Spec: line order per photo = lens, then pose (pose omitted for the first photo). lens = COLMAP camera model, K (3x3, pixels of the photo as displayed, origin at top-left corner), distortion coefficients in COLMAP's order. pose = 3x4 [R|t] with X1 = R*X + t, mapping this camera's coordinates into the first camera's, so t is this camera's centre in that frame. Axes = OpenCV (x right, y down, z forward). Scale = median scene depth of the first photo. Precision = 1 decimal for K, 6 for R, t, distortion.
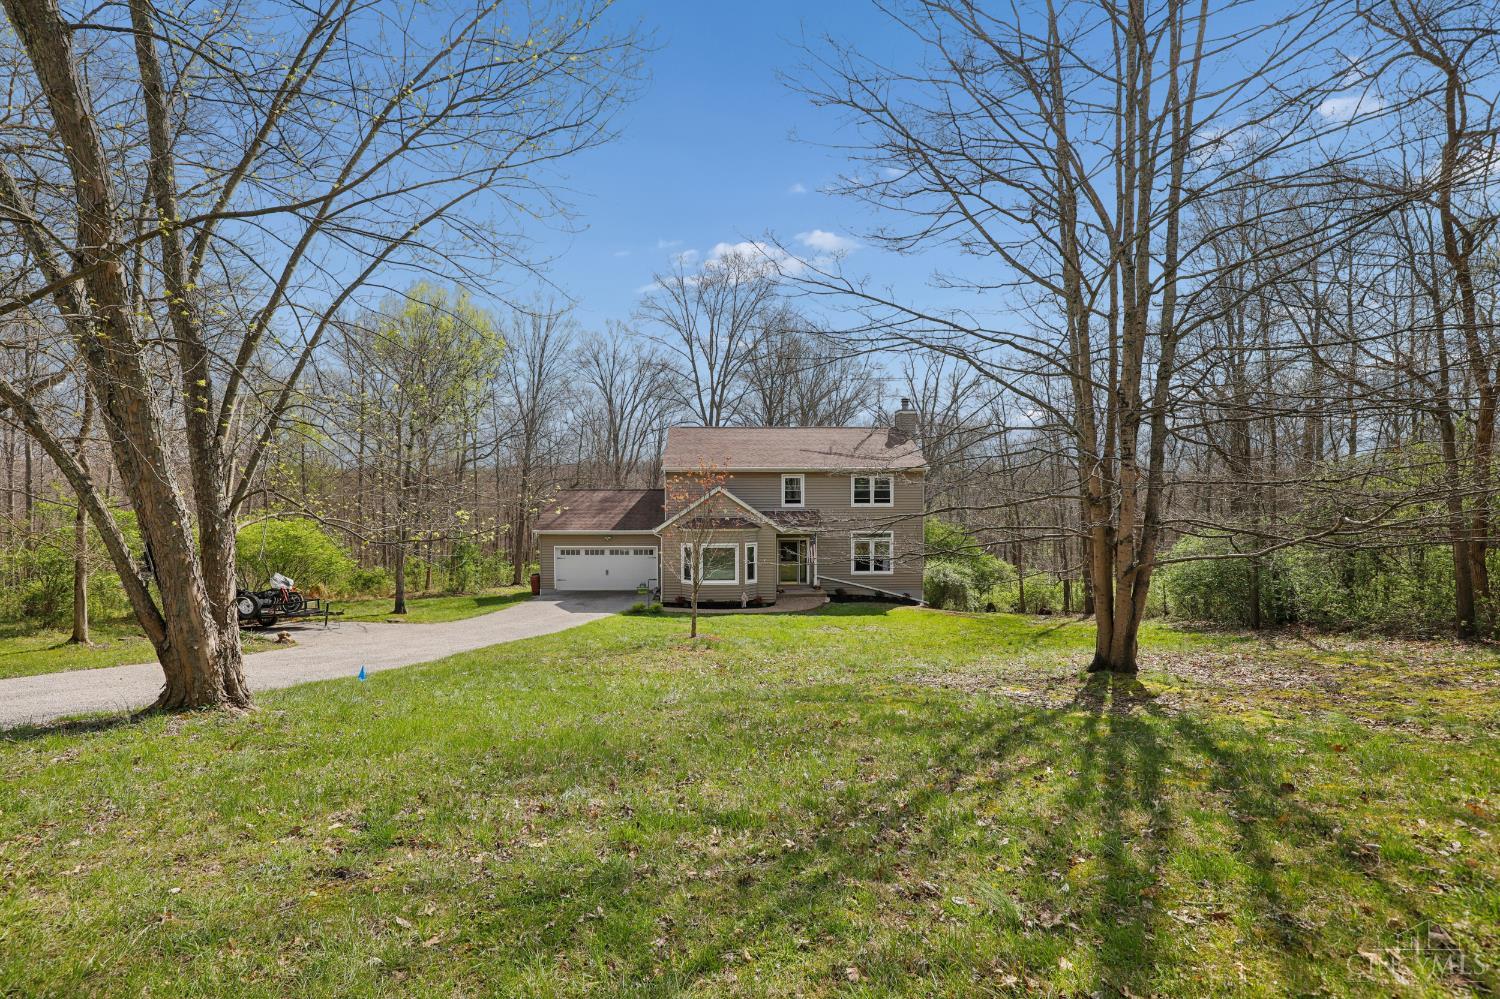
lens RADIAL K [[693.8, 0, 753.5], [0, 693.8, 491.5], [0, 0, 1]] dist [-0.026211, 0.000883]
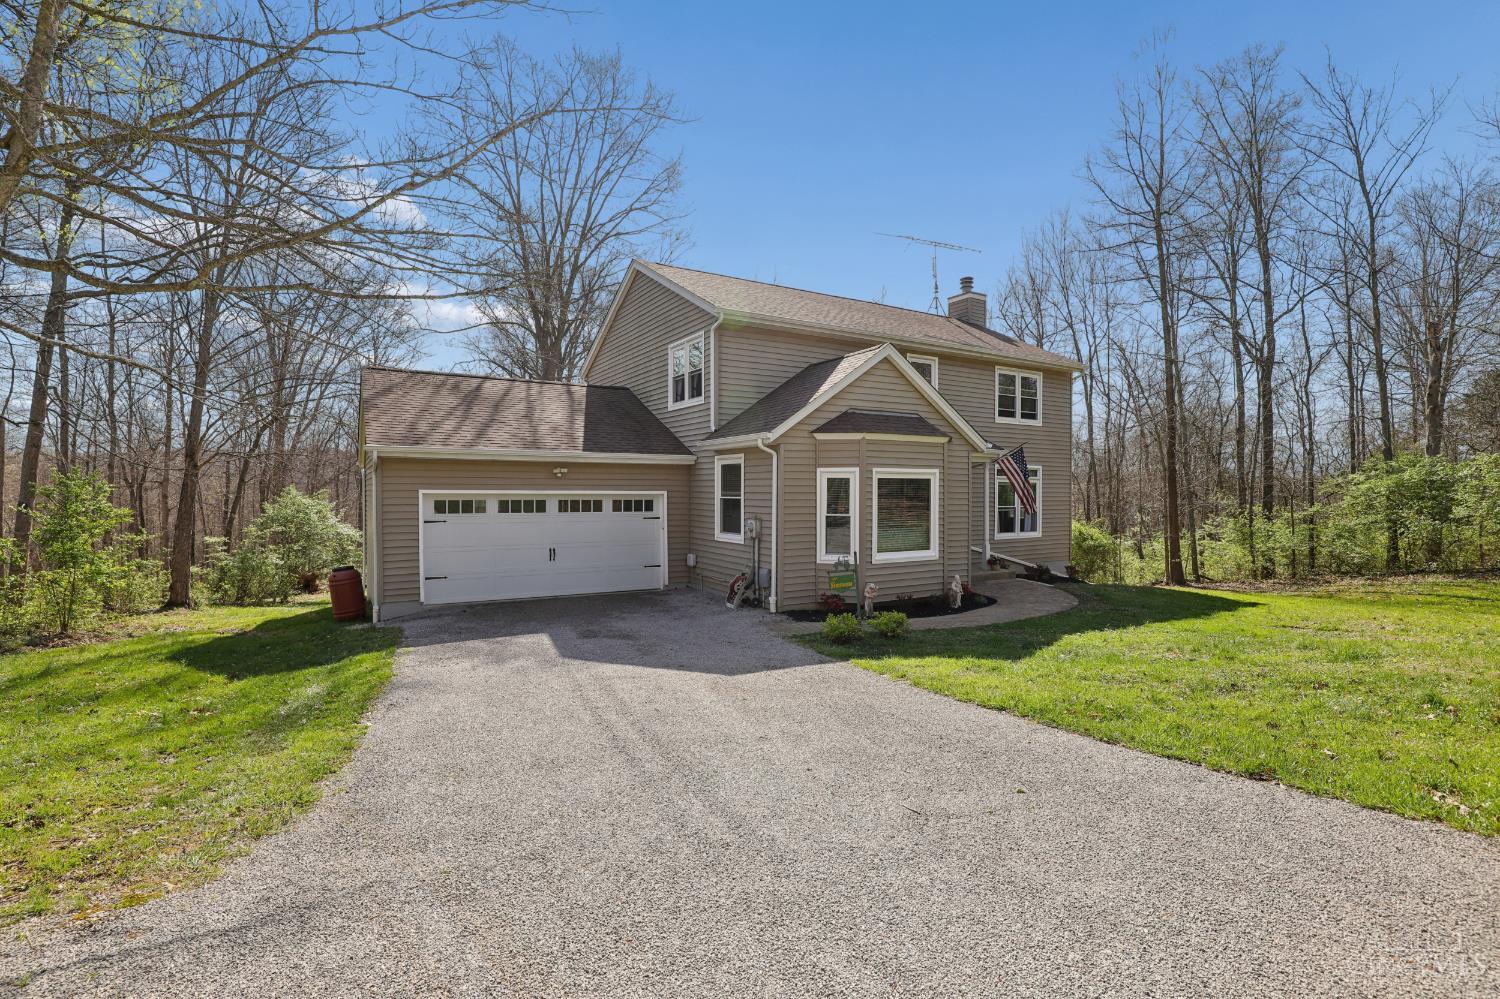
lens RADIAL K [[693.8, 0, 753.5], [0, 693.8, 491.5], [0, 0, 1]] dist [-0.026211, 0.000883]
pose [[0.871087, 0.003412, 0.491117, -0.318805], [-0.002854, 0.999994, -0.001886, 0.081591], [-0.491120, 0.000241, 0.871092, 0.594718]]
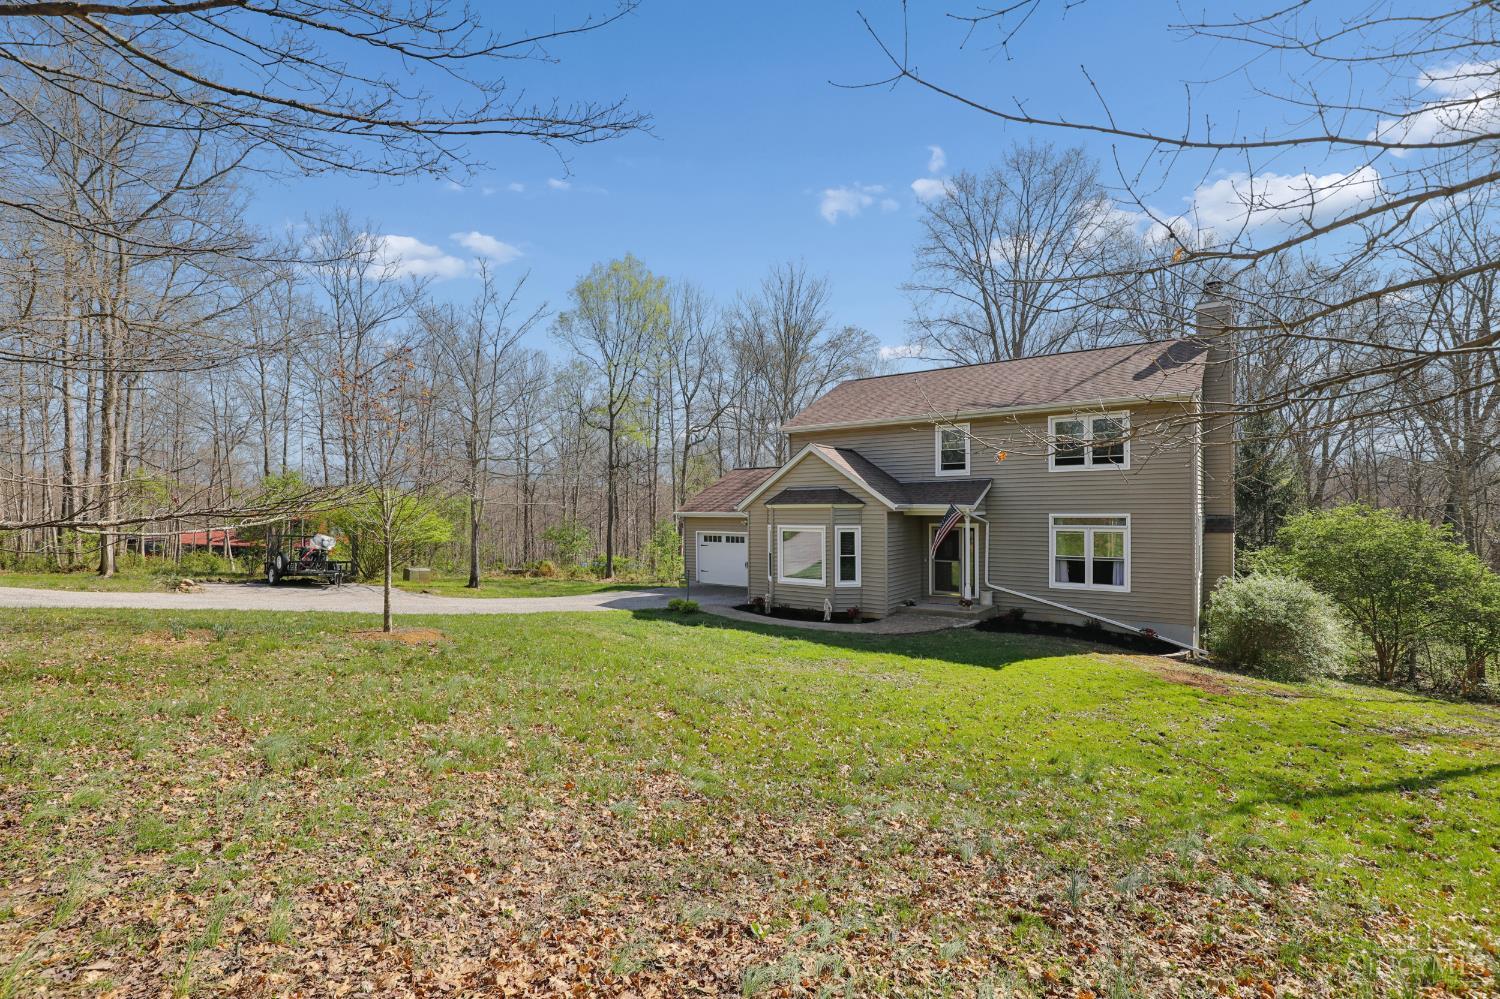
lens RADIAL K [[693.8, 0, 753.5], [0, 693.8, 491.5], [0, 0, 1]] dist [-0.026211, 0.000883]
pose [[0.772998, -0.017435, -0.634169, 0.318318], [0.004637, 0.999751, -0.021833, 0.050098], [0.634392, 0.013936, 0.772886, 0.386659]]
